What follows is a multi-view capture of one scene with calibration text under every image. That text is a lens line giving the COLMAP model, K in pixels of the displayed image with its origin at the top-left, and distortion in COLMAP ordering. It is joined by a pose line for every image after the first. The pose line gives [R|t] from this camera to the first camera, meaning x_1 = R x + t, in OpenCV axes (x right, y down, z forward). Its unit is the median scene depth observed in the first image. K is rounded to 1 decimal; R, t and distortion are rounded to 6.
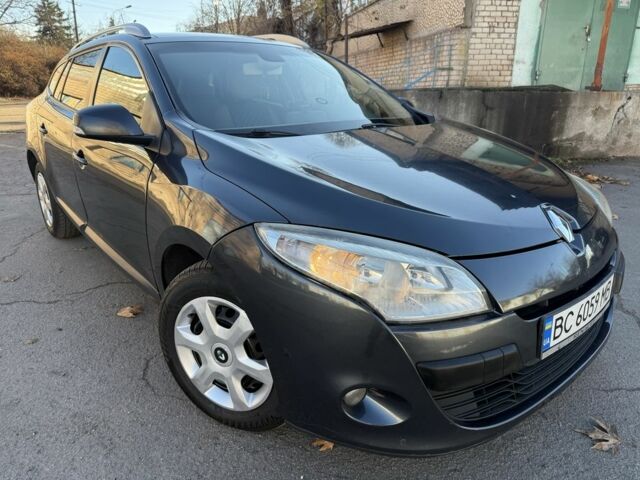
lens RADIAL K [[474.7, 0, 321.9], [0, 474.7, 241.9], [0, 0, 1]] dist [-0.003161, 0.005102]
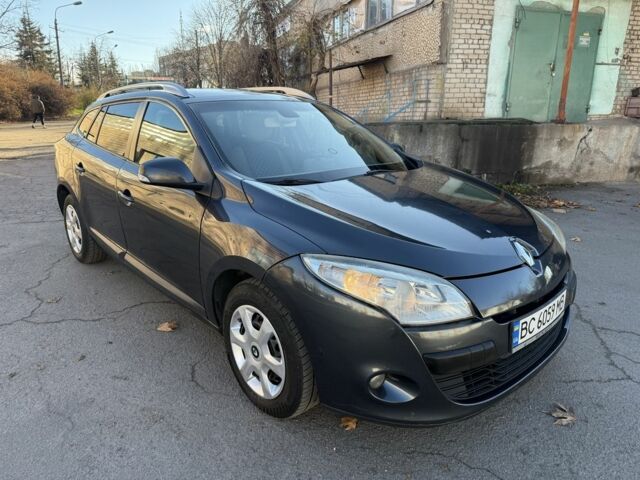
lens RADIAL K [[476.4, 0, 320.0], [0, 476.4, 240.0], [0, 0, 1]] dist [0.010441, -0.005264]
pose [[0.999080, -0.007127, 0.042296, -0.073981], [0.009082, 0.998890, -0.046226, -0.008486], [-0.041920, 0.046568, 0.998035, -0.185331]]
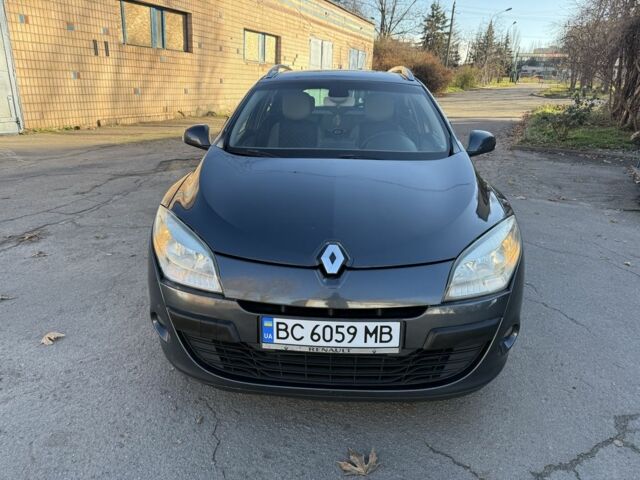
lens RADIAL K [[476.4, 0, 320.0], [0, 476.4, 240.0], [0, 0, 1]] dist [0.010441, -0.005264]
pose [[0.731389, 0.233235, -0.640837, 0.731432], [-0.234839, 0.968362, 0.084417, -0.102095], [0.640251, 0.088752, 0.763022, 0.037857]]
